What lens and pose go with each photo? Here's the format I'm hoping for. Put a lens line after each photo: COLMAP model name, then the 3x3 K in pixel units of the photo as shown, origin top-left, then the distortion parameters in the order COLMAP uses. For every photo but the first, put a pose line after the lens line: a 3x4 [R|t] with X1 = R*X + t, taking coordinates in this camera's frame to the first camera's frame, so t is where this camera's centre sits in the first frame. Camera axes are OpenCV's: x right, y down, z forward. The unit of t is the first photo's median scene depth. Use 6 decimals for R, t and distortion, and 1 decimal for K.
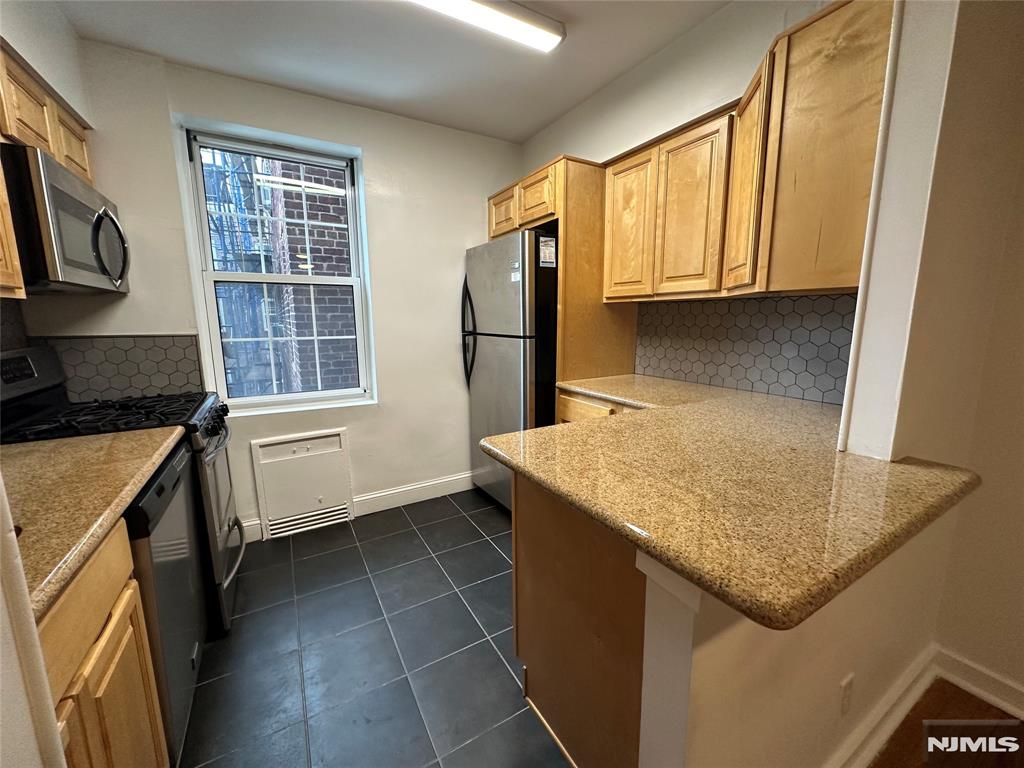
lens RADIAL K [[402.2, 0, 512.0], [0, 402.2, 384.0], [0, 0, 1]] dist [-0.004079, -0.000287]
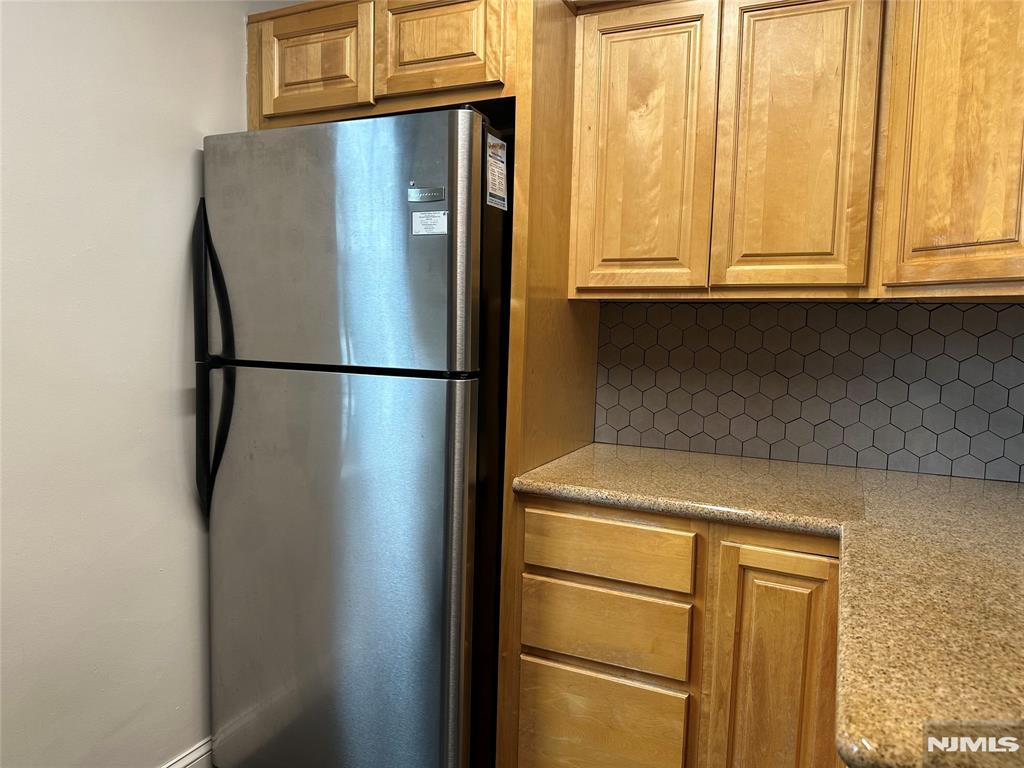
lens RADIAL K [[710.8, 0, 512.0], [0, 710.8, 395.4], [0, 0, 1]] dist [0.009548, -0.003733]
pose [[0.818753, -0.029145, 0.573406, -0.325274], [0.065957, 0.996873, -0.043510, -0.062120], [-0.570345, 0.073444, 0.818115, 0.397846]]
